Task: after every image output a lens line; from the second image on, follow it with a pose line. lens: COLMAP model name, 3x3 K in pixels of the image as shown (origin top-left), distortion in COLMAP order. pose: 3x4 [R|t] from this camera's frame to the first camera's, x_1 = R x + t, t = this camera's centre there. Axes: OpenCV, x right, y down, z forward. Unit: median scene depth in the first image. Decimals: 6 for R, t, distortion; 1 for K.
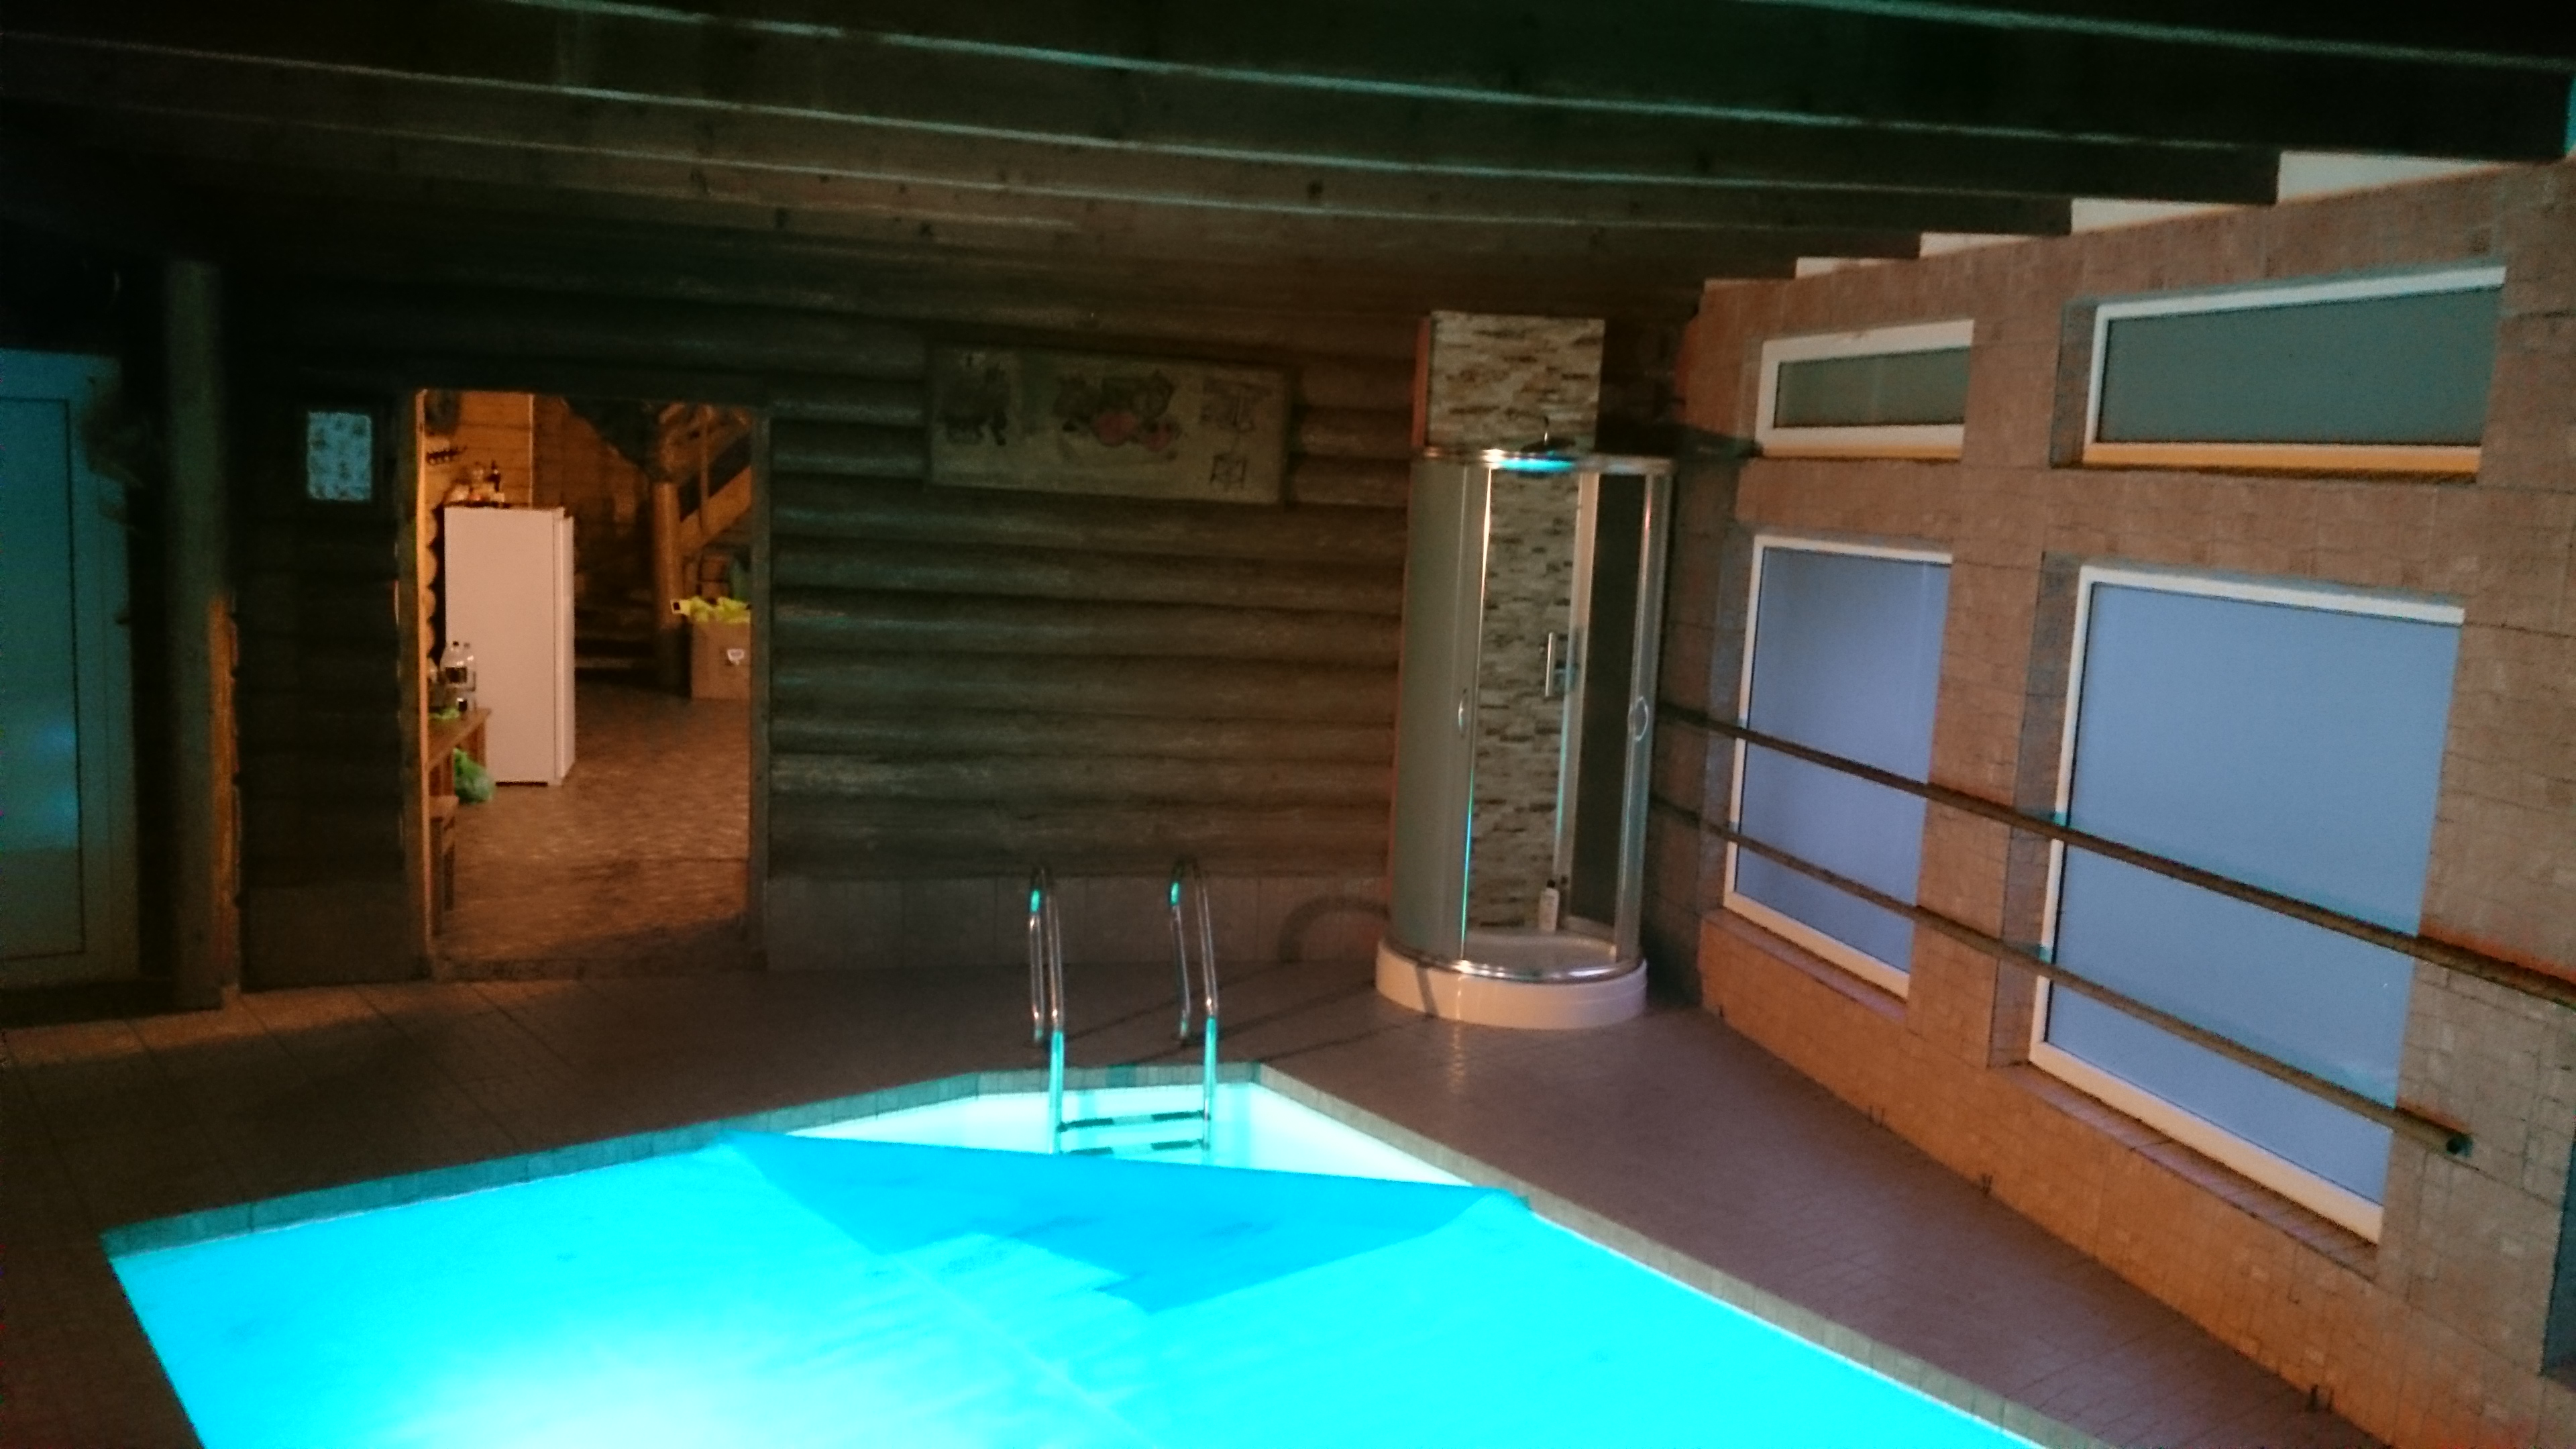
lens RADIAL K [[1885.1, 0, 1292.3], [0, 1885.1, 754.2], [0, 0, 1]] dist [-0.003154, -0.001719]
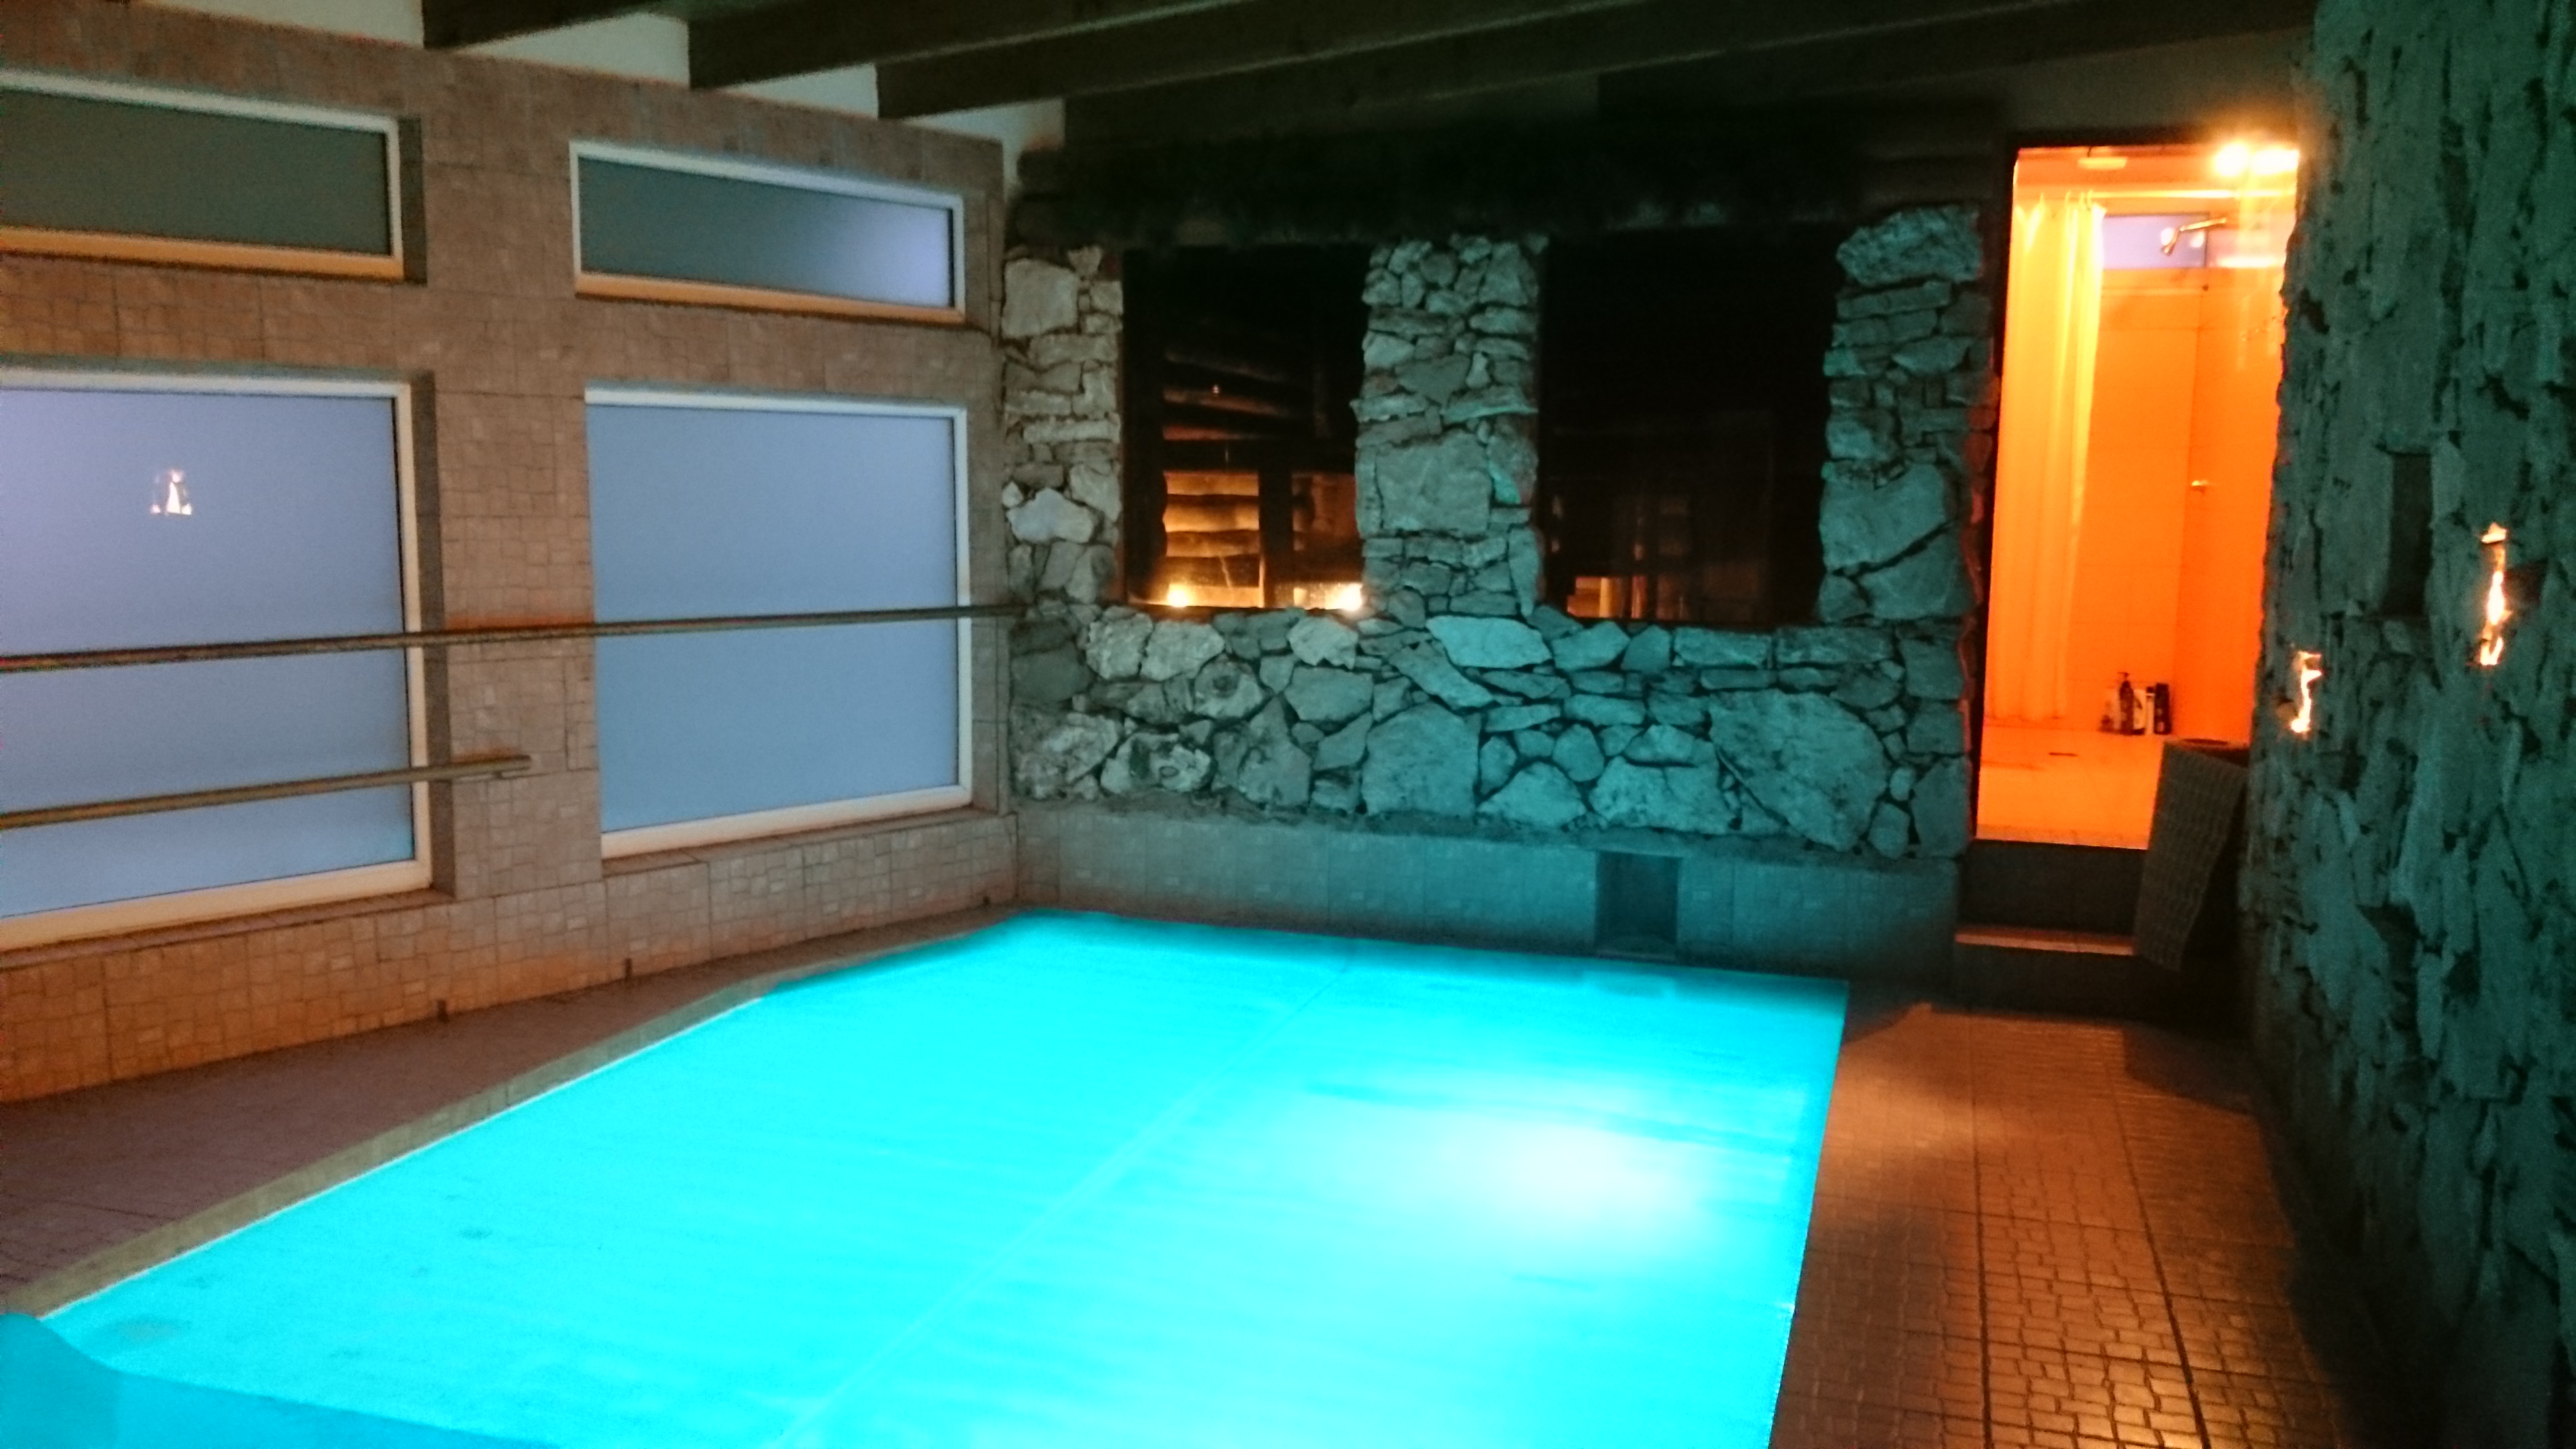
lens RADIAL K [[2067.6, 0, 1288.0], [0, 2067.6, 724.5], [0, 0, 1]] dist [-0.001683, -0.001354]
pose [[-0.537598, -0.171597, 0.825556, -0.937807], [0.080477, 0.964162, 0.252813, -0.161348], [-0.839352, 0.202349, -0.504522, 1.258380]]
